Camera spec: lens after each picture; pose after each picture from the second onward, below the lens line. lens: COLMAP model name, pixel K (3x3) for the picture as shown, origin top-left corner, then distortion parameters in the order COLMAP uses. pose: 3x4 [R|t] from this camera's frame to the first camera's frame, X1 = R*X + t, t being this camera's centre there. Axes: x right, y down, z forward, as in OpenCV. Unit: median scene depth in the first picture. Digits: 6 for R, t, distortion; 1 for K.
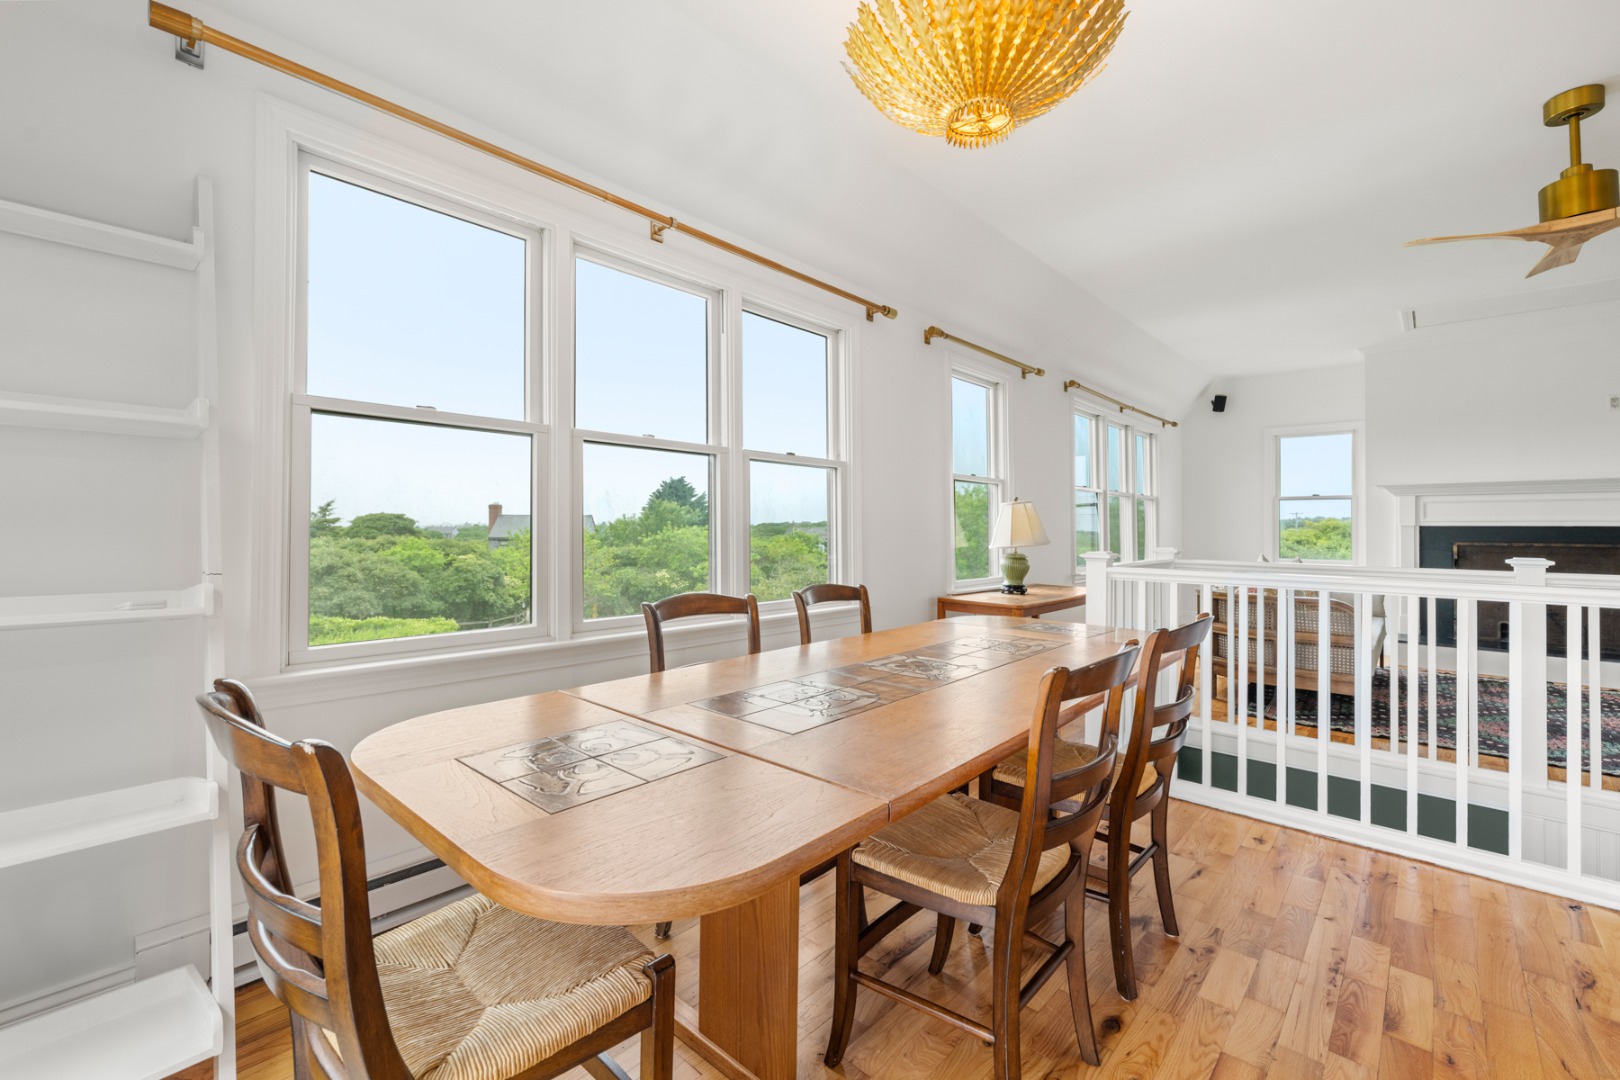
lens RADIAL K [[682.8, 0, 807.9], [0, 682.8, 520.6], [0, 0, 1]] dist [0.000558, -0.000140]
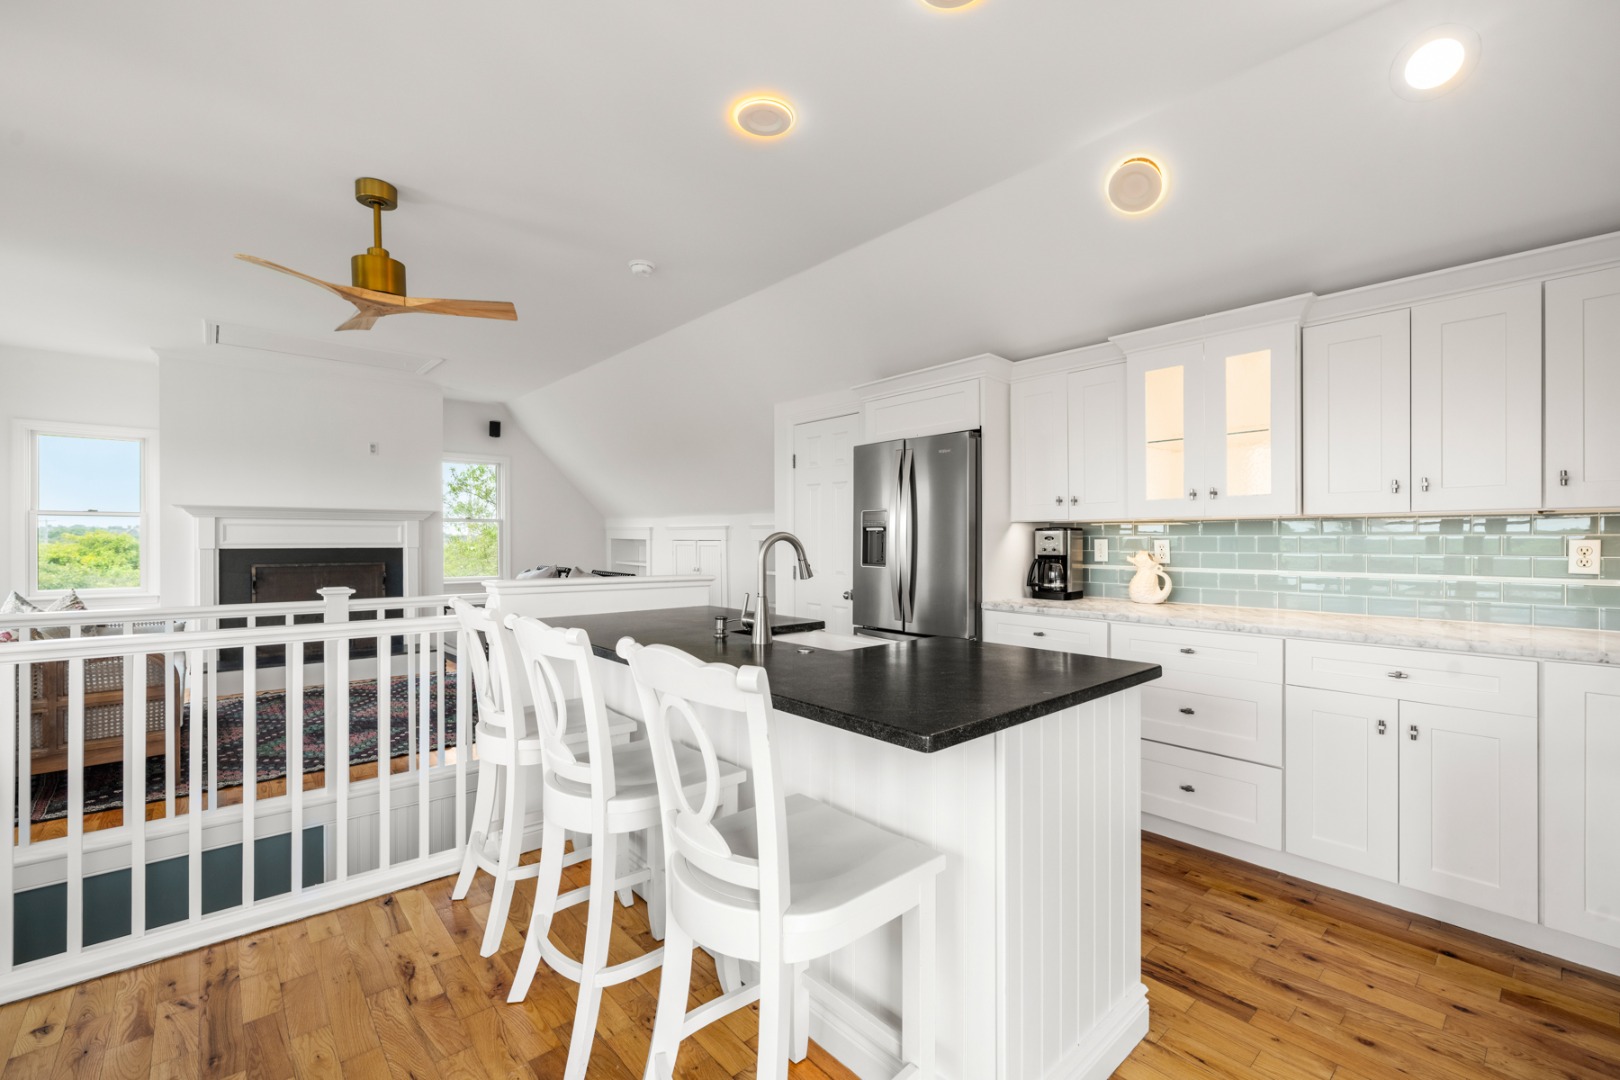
lens RADIAL K [[681.1, 0, 804.8], [0, 681.1, 542.2], [0, 0, 1]] dist [0.000474, 0.000041]
pose [[0.109539, -0.007932, 0.993951, 0.054741], [-0.010154, 0.999907, 0.009098, -0.038688], [-0.993931, -0.011089, 0.109448, 0.143297]]
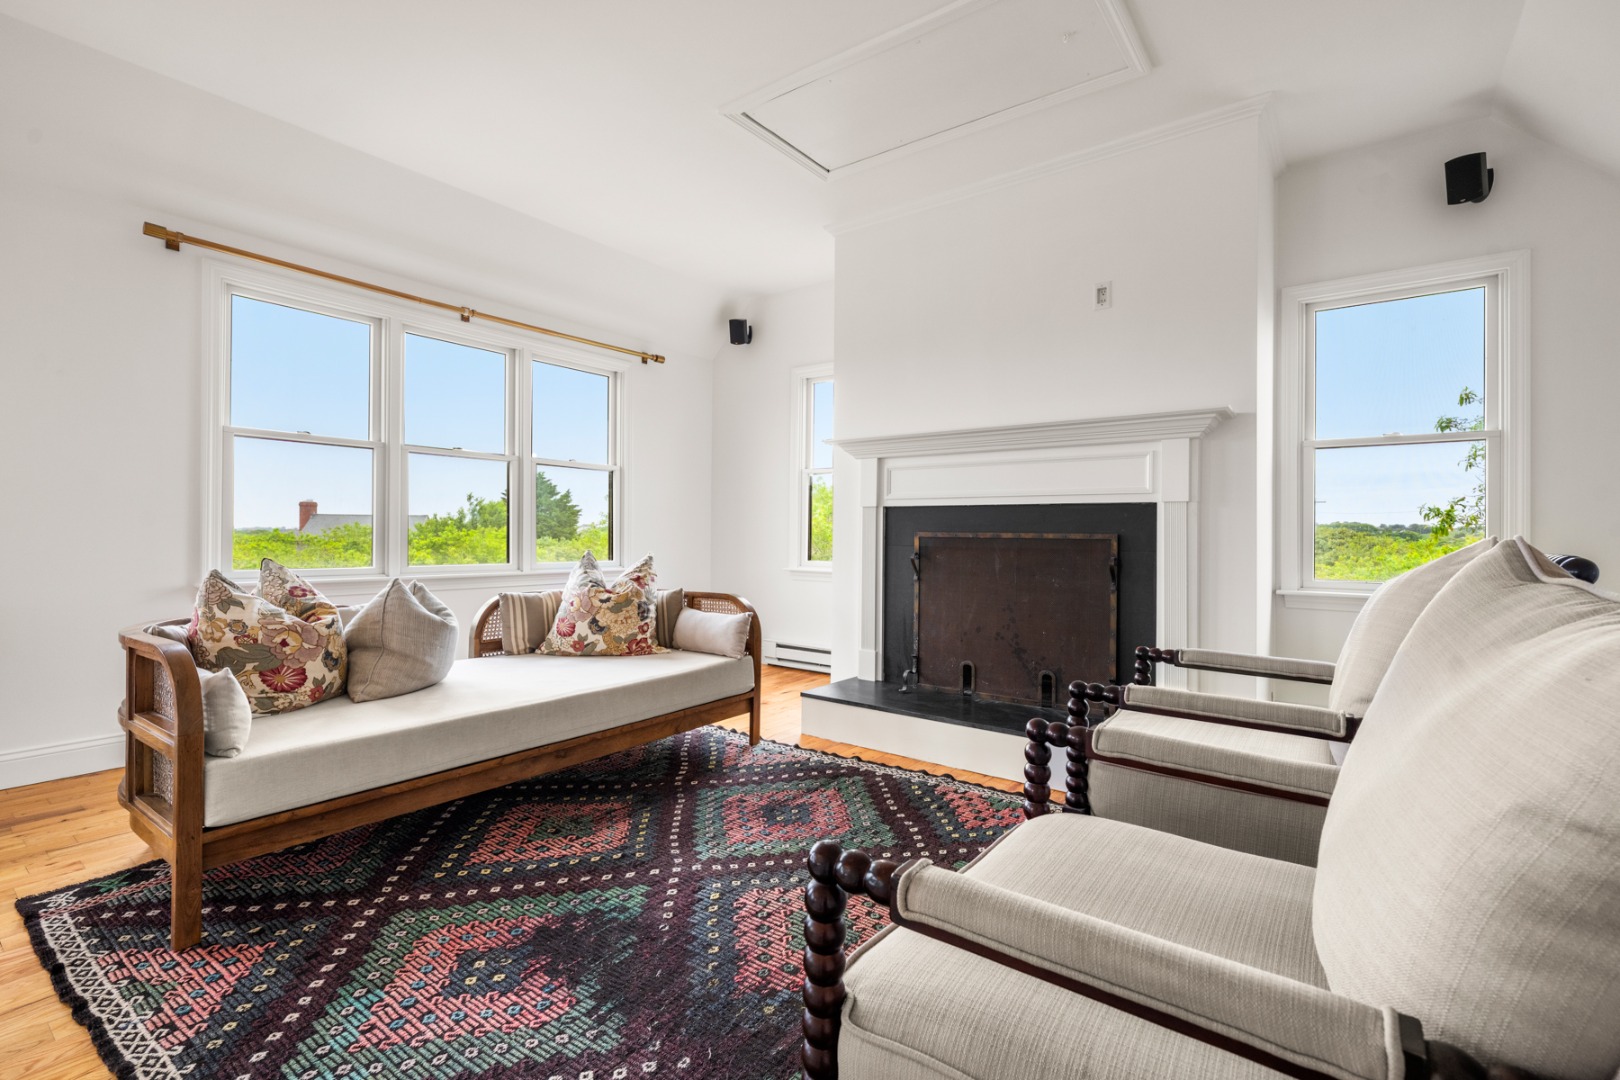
lens RADIAL K [[738.5, 0, 807.0], [0, 738.5, 534.4], [0, 0, 1]] dist [0.001580, -0.000104]
pose [[0.995794, 0.002429, 0.091590, 1.587244], [-0.003592, 0.999915, 0.012528, 0.051591], [-0.091552, -0.012804, 0.995718, 0.694948]]
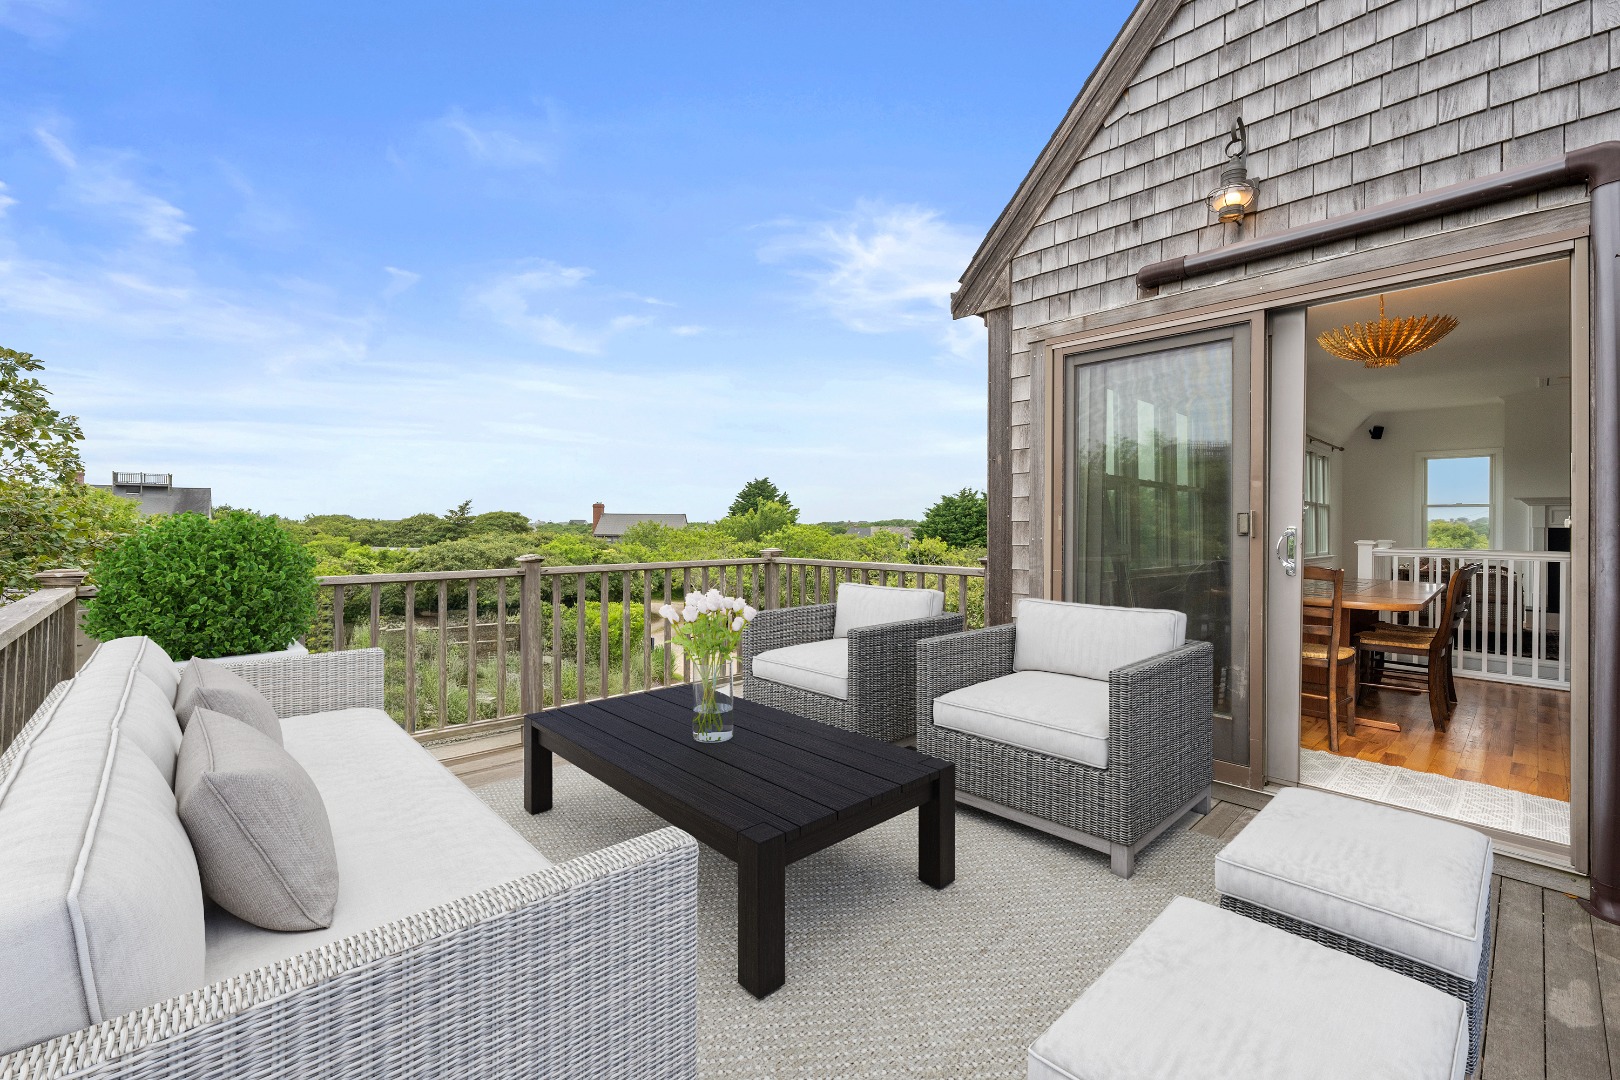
lens RADIAL K [[677.9, 0, 806.4], [0, 677.9, 528.3], [0, 0, 1]] dist [-0.000679, -0.000087]
pose [[0.996870, 0.005667, -0.078850, -0.974317], [-0.004676, 0.999908, 0.012757, -0.005007], [0.078915, -0.012348, 0.996805, -0.954252]]
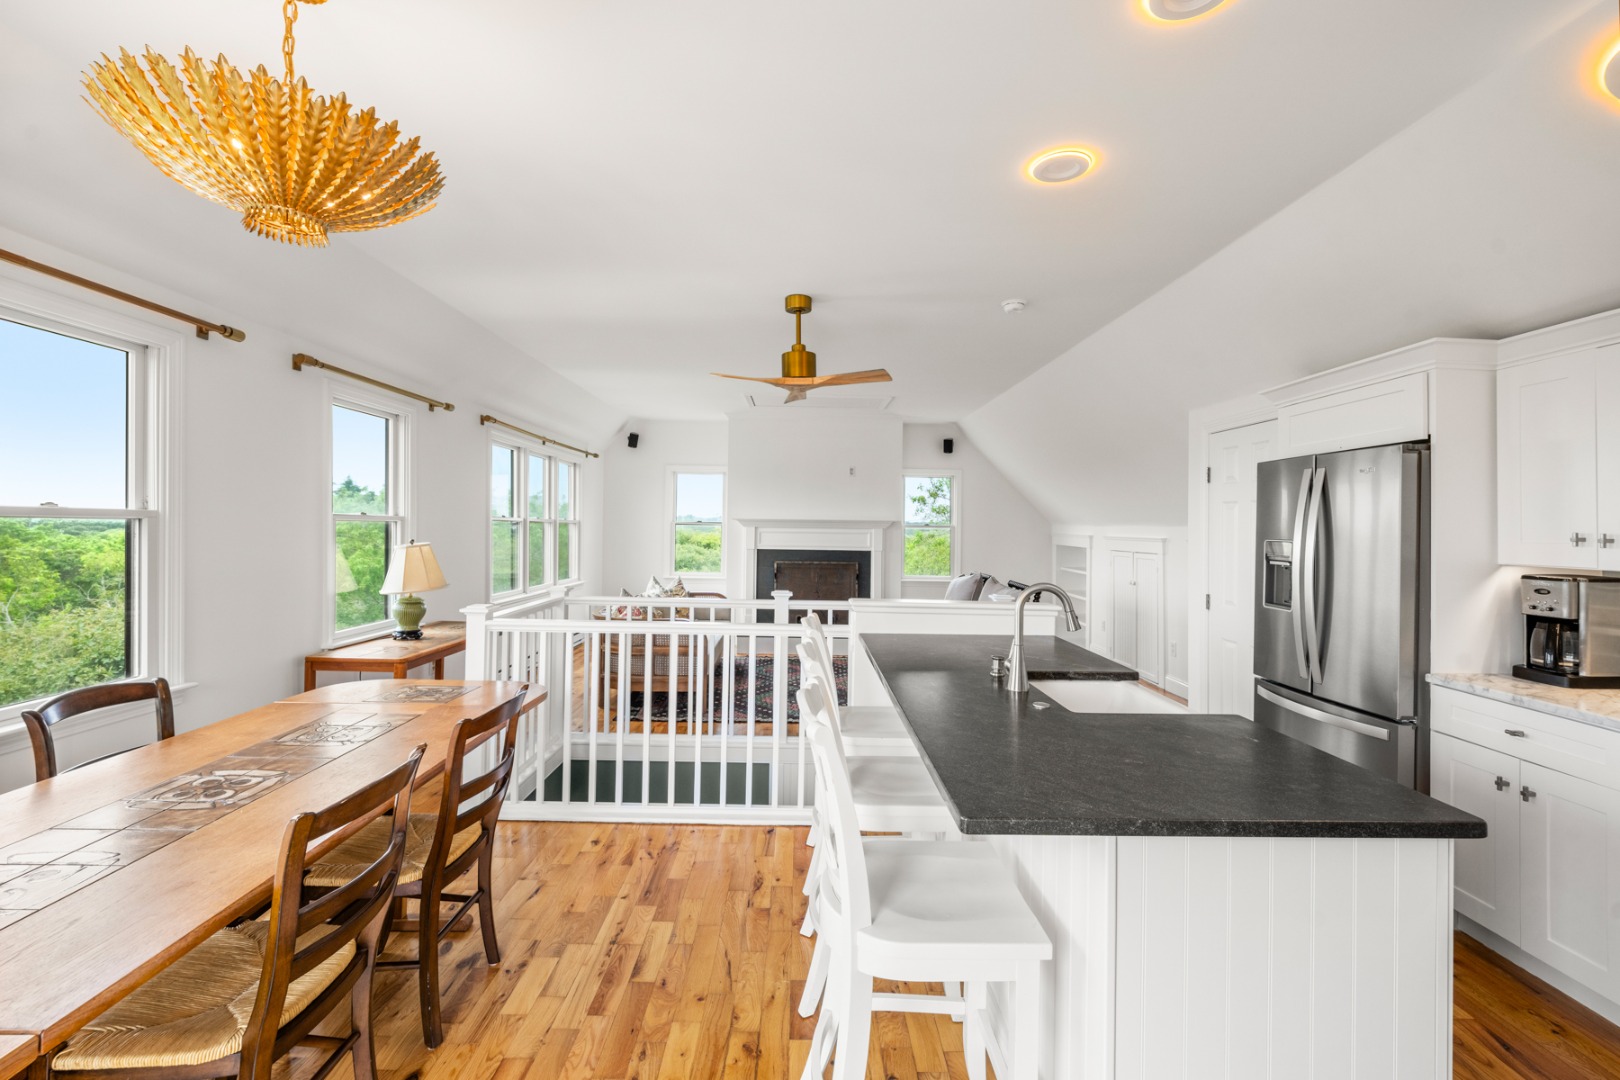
lens RADIAL K [[679.8, 0, 811.4], [0, 679.8, 522.4], [0, 0, 1]] dist [-0.000687, -0.000240]
pose [[0.729838, 0.010490, 0.683539, 0.089124], [-0.018938, 0.999809, 0.004877, -0.113394], [-0.683357, -0.016504, 0.729897, -0.142498]]
